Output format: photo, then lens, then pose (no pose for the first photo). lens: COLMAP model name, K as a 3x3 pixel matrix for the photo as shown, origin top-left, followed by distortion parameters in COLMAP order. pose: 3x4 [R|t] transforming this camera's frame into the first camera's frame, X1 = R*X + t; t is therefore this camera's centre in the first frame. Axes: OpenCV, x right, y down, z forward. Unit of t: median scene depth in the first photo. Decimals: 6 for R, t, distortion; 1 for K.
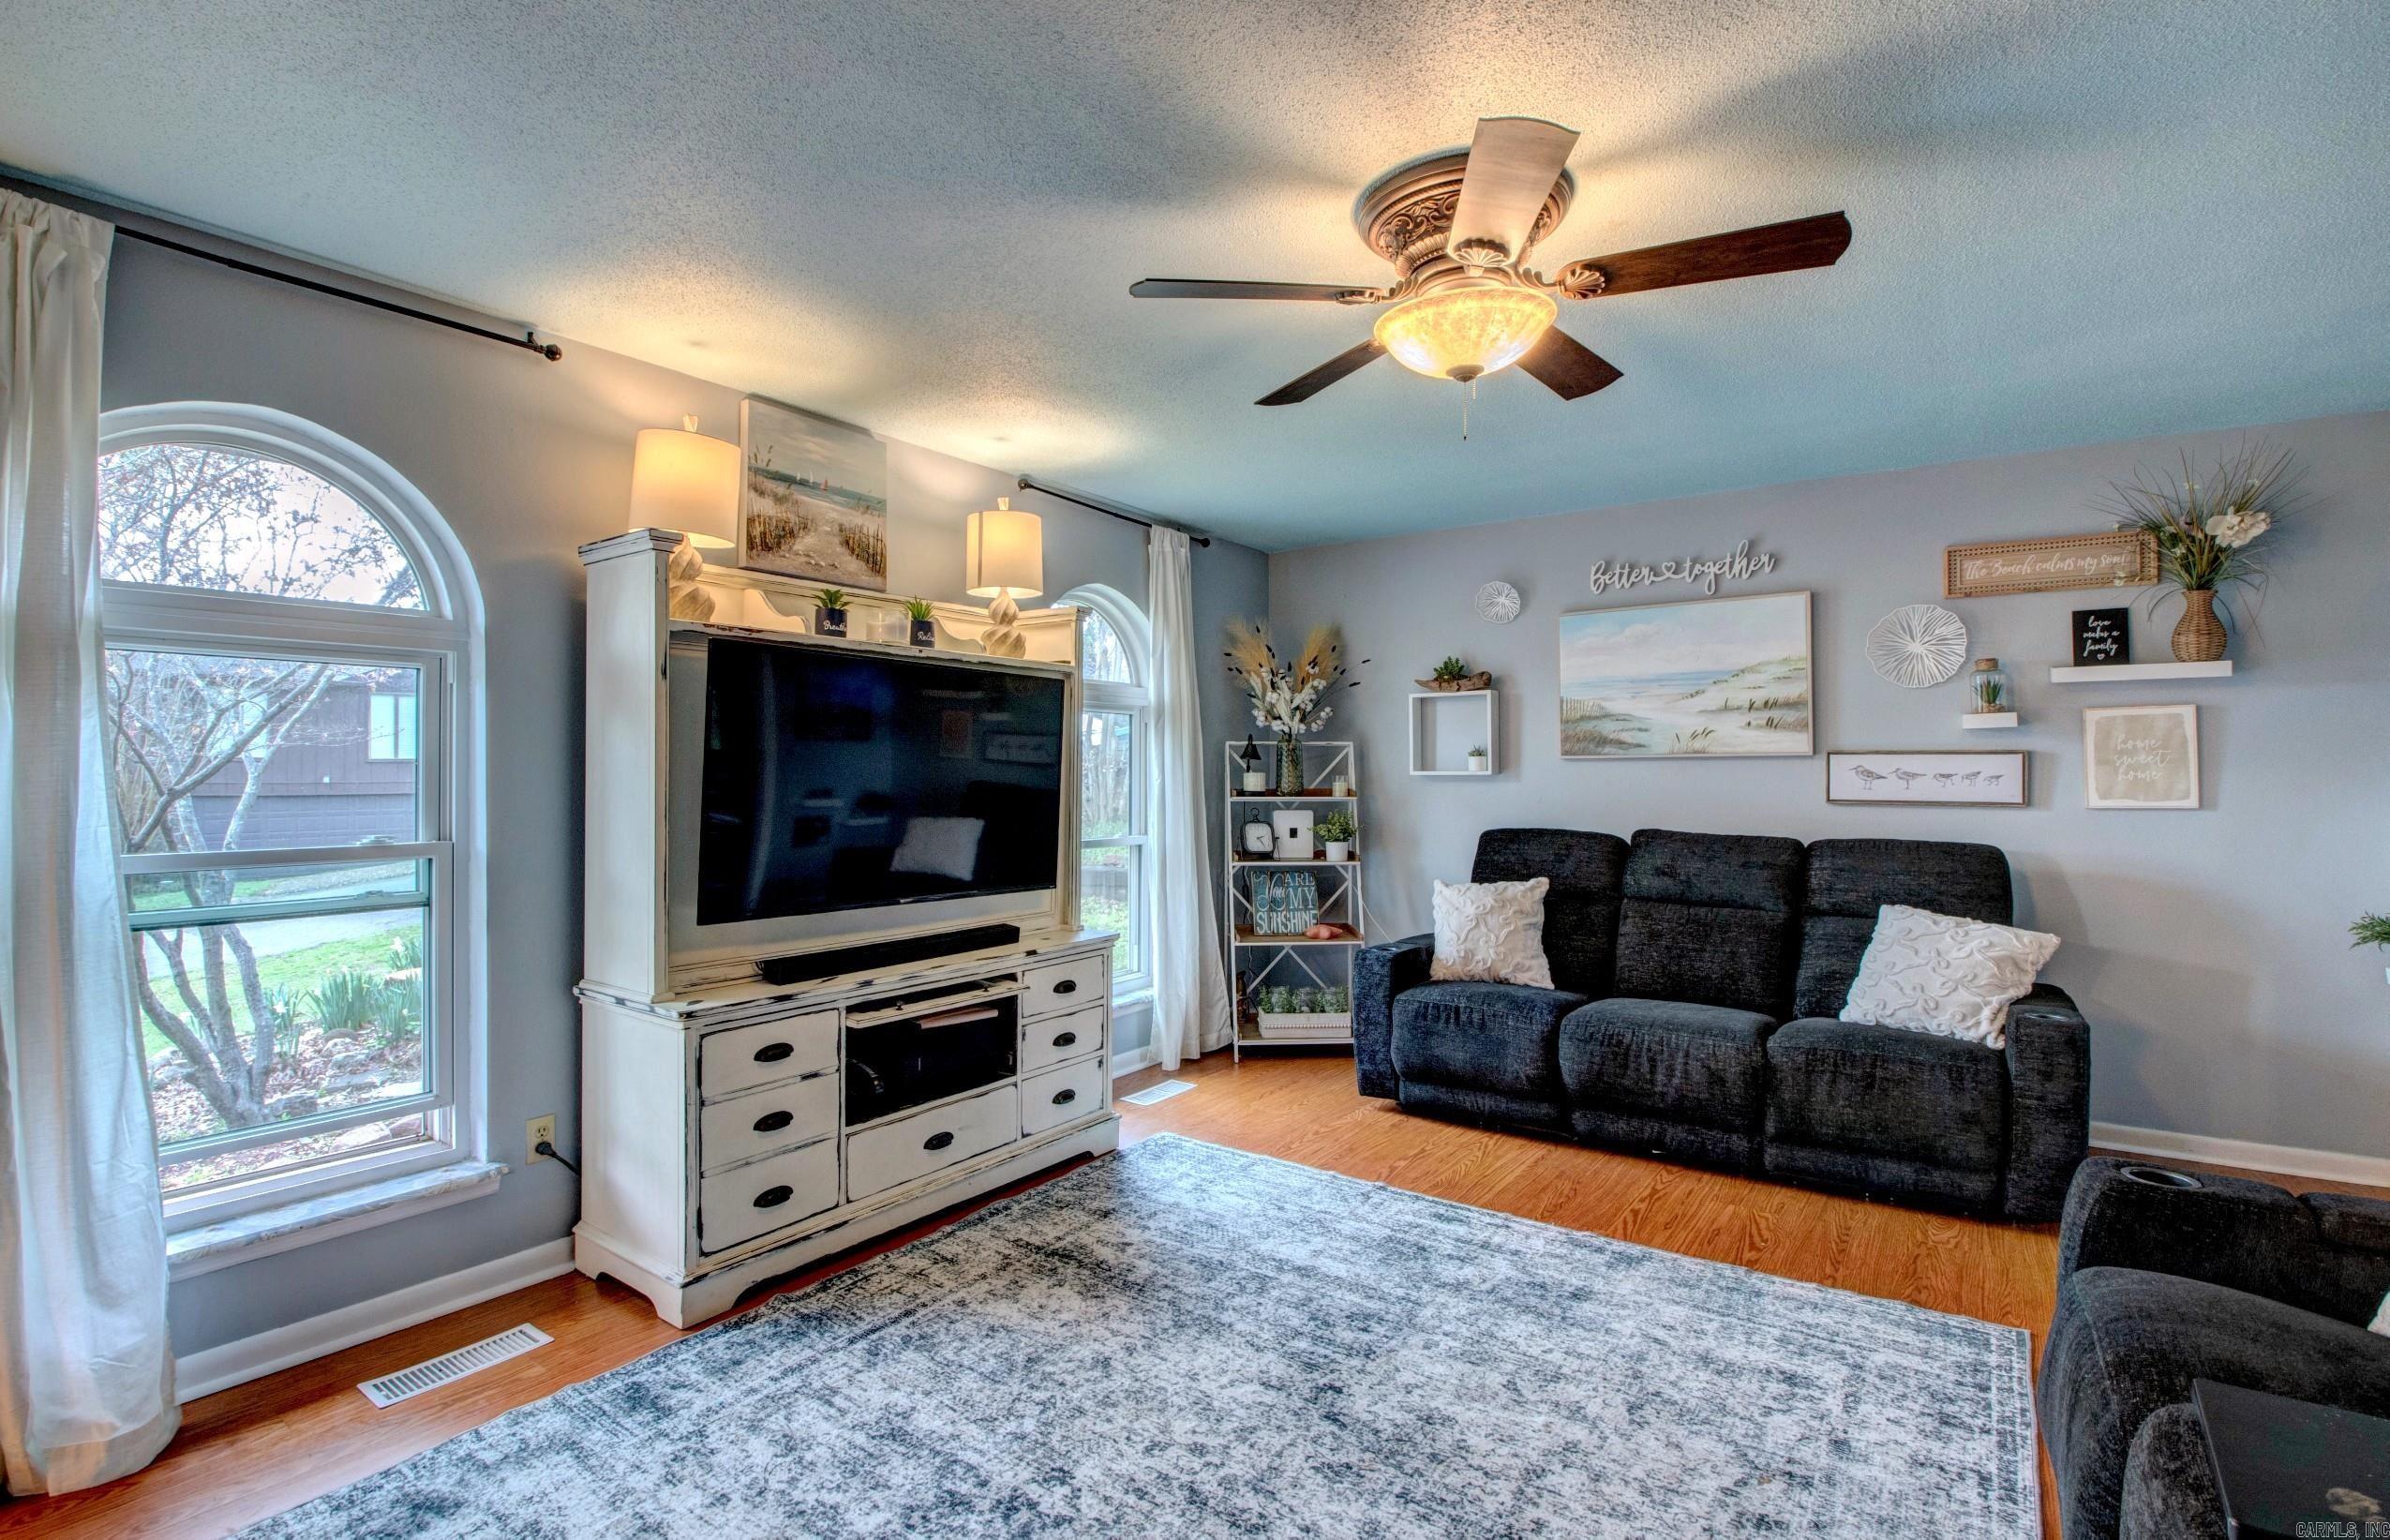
lens RADIAL K [[1112.3, 0, 1189.8], [0, 1112.3, 750.8], [0, 0, 1]] dist [0.007919, -0.019103]
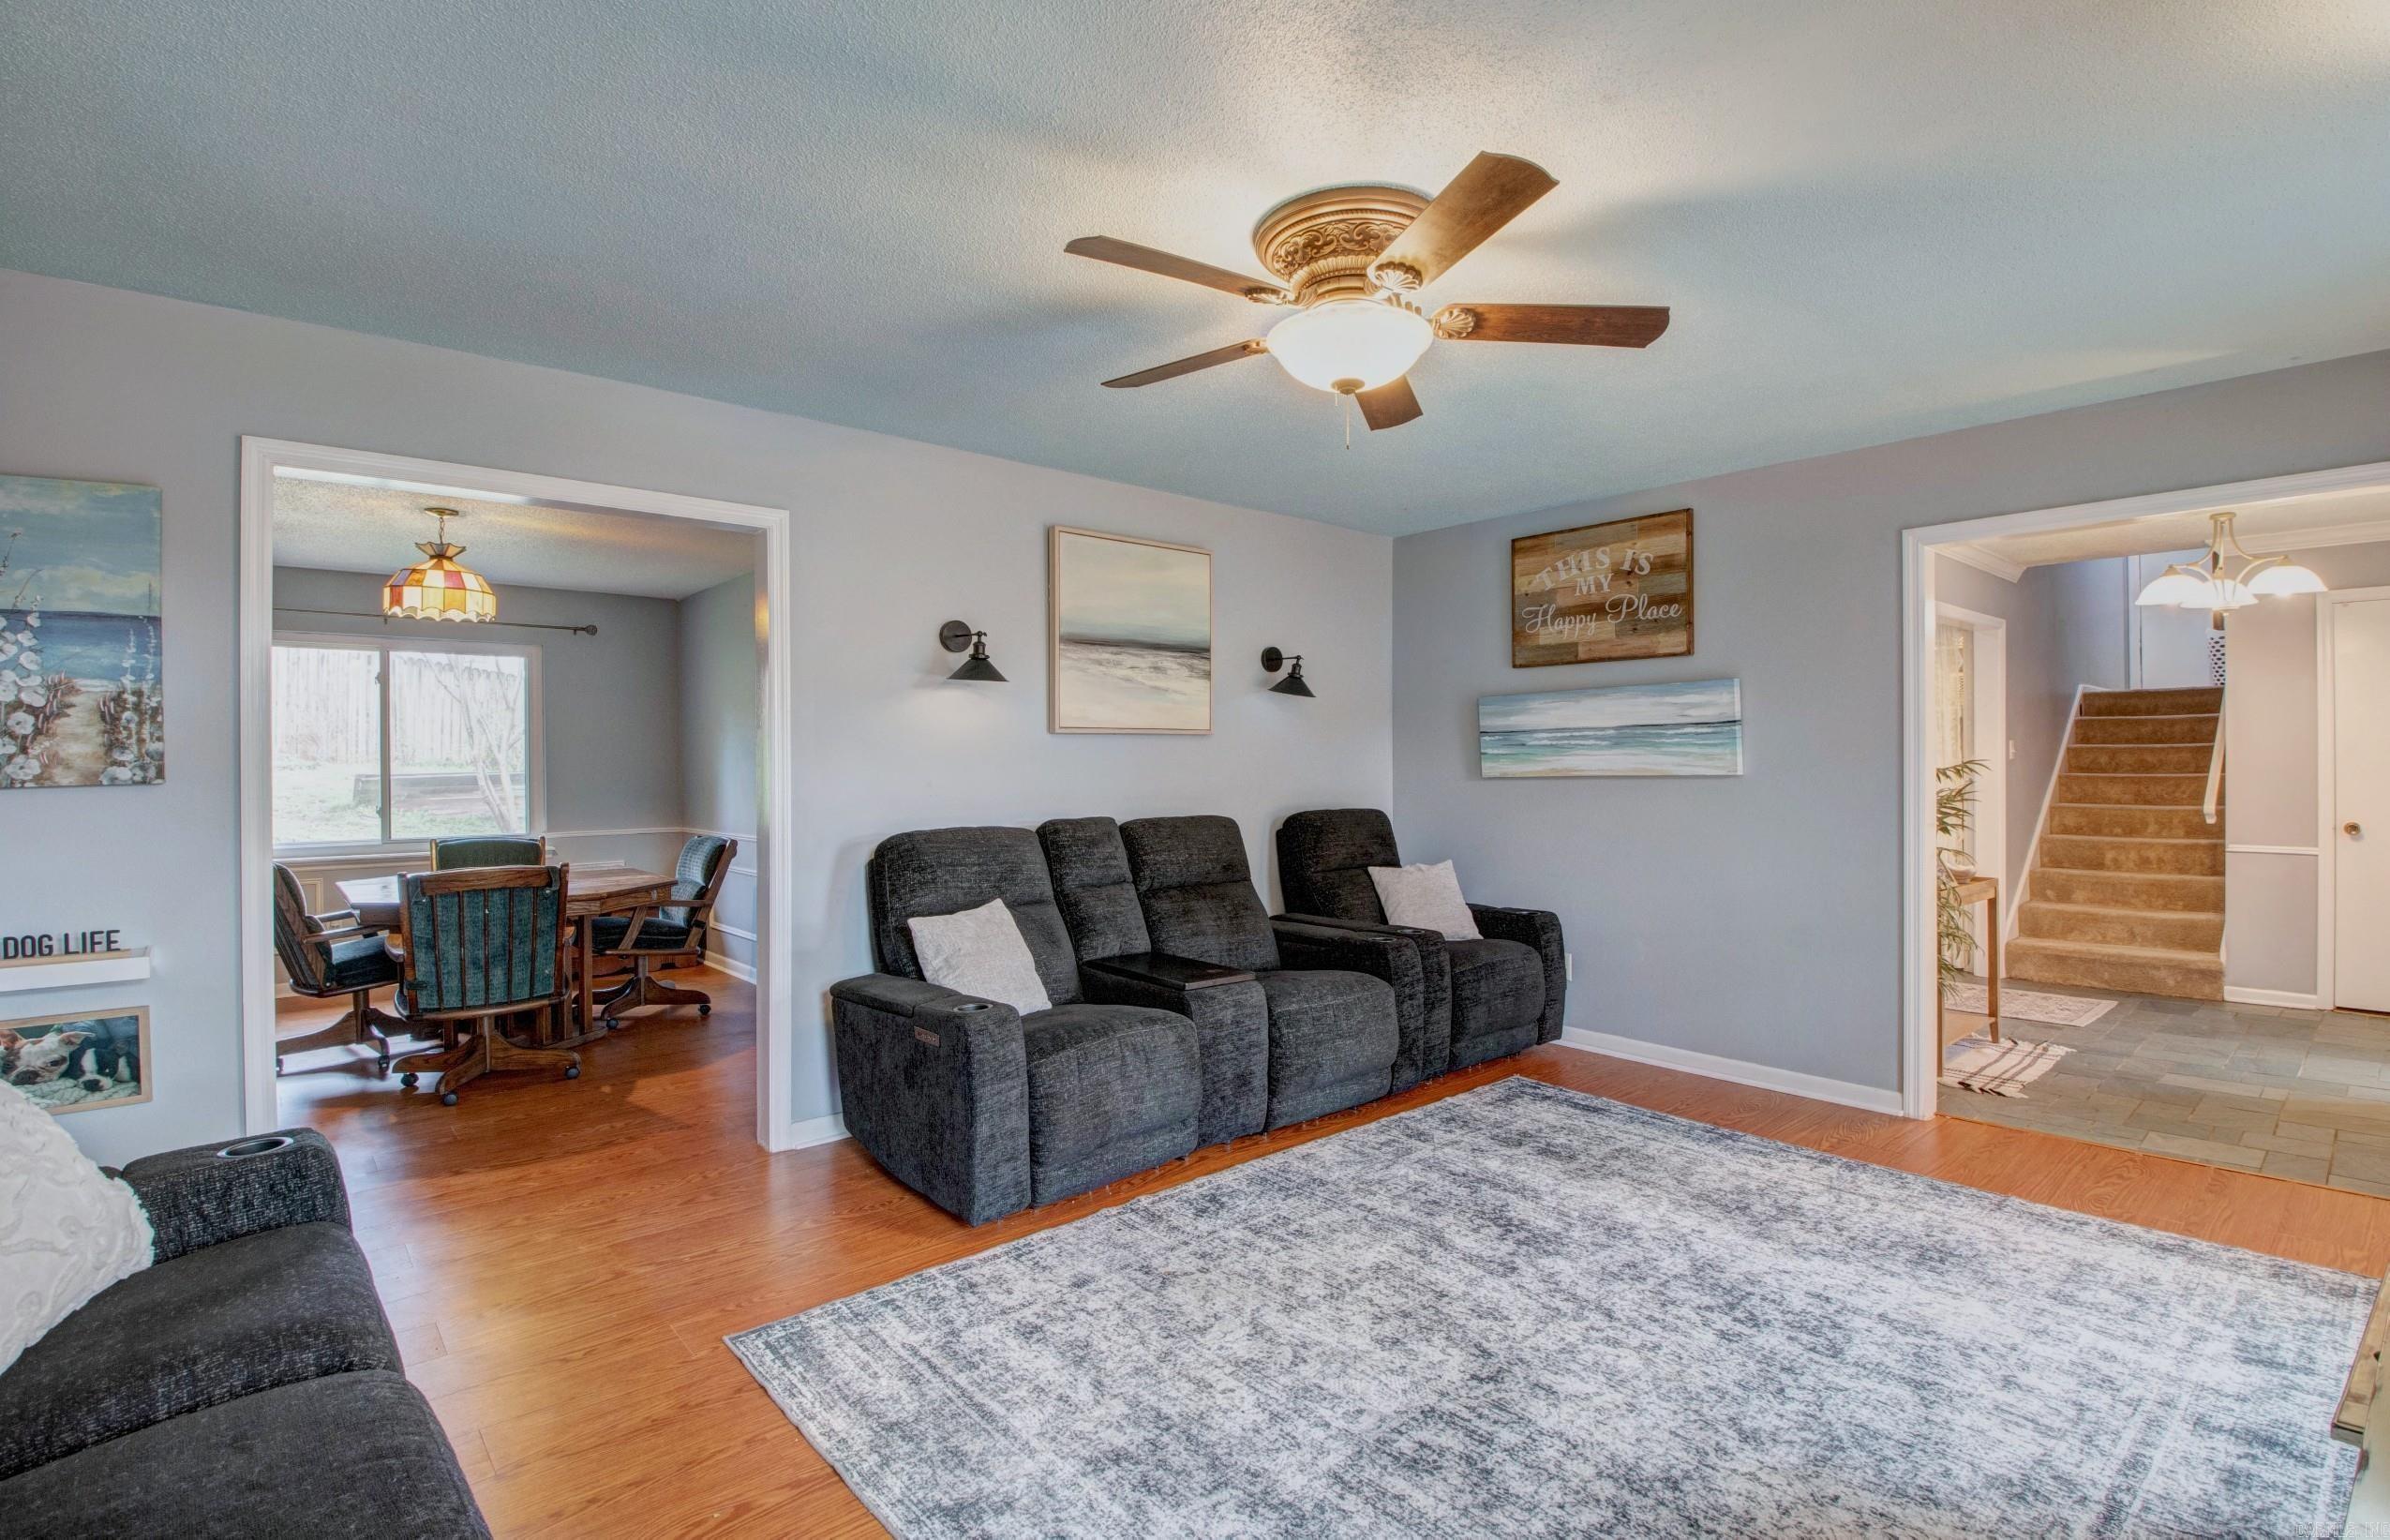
lens RADIAL K [[1112.3, 0, 1193.9], [0, 1112.3, 761.9], [0, 0, 1]] dist [0.007919, -0.019103]
pose [[-0.972306, 0.004739, 0.233663, 0.092625], [0.000503, 0.999835, -0.018184, 0.028013], [-0.233711, -0.017563, -0.972148, 1.326056]]
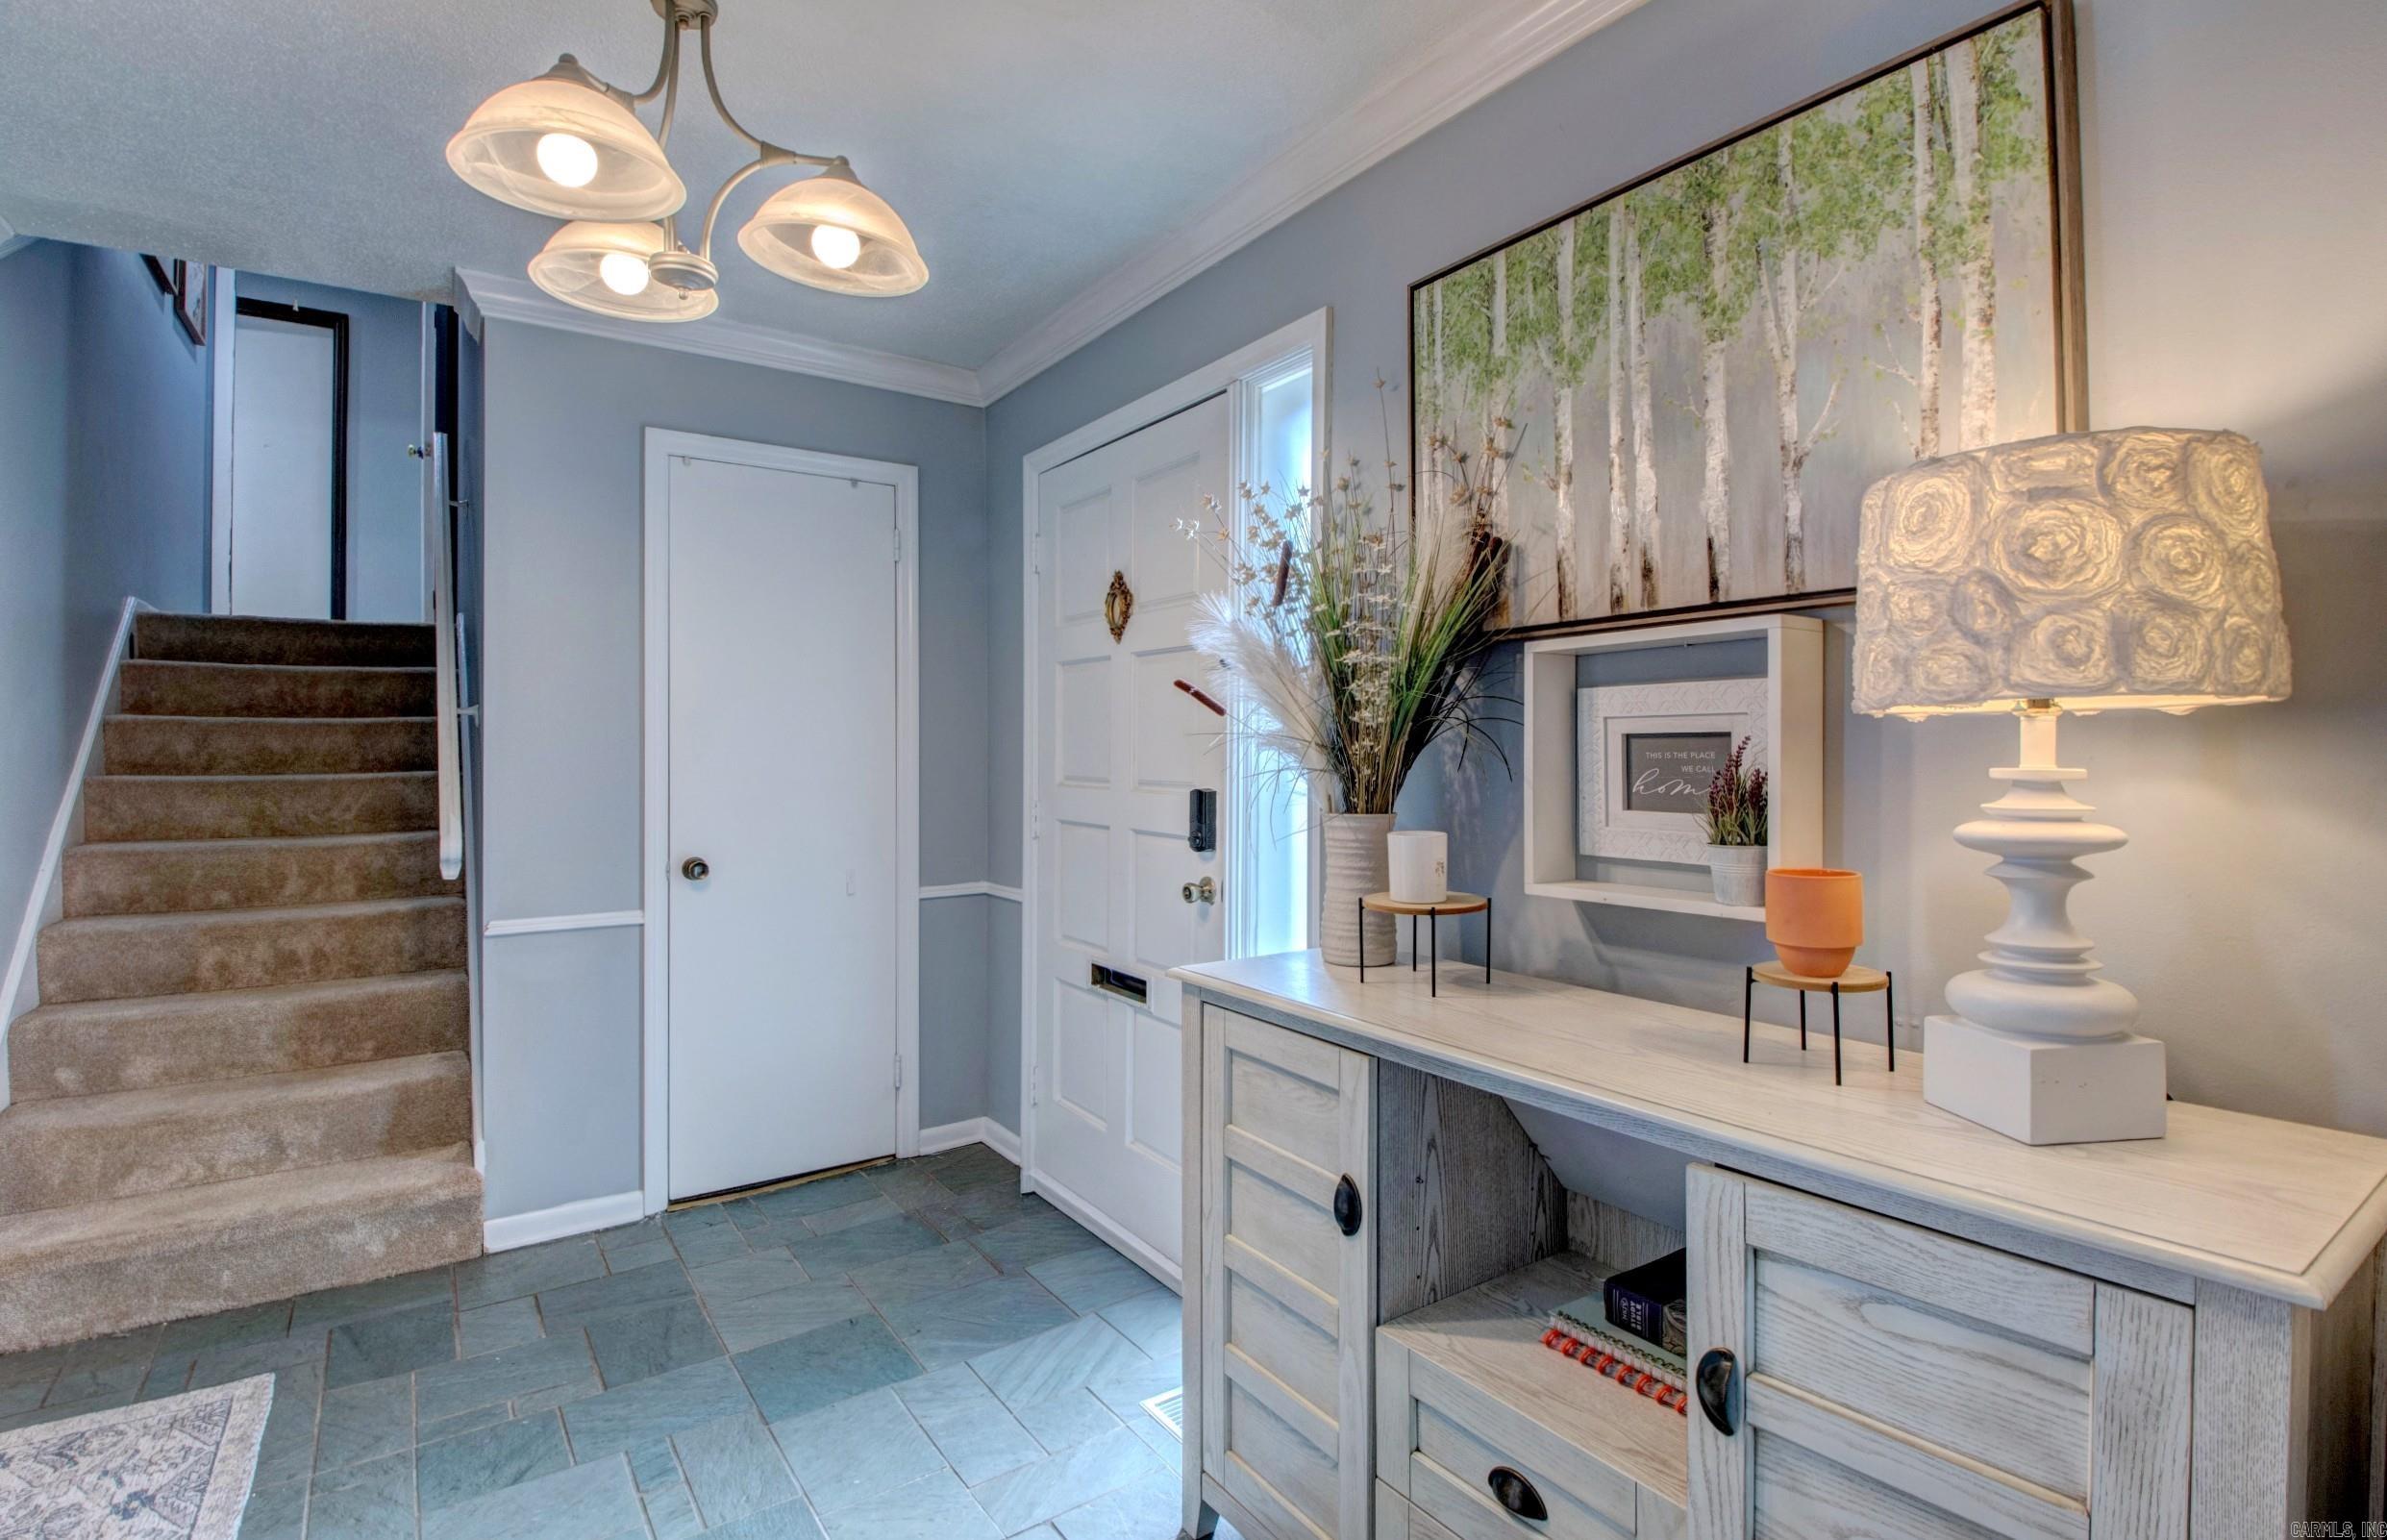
lens RADIAL K [[1110.9, 0, 1201.6], [0, 1110.9, 744.9], [0, 0, 1]] dist [0.007919, -0.019103]
pose [[-0.334888, -0.001037, -0.942257, -0.443128], [0.021836, 0.999722, -0.008861, 0.014054], [0.942005, -0.023543, -0.334772, 0.119374]]
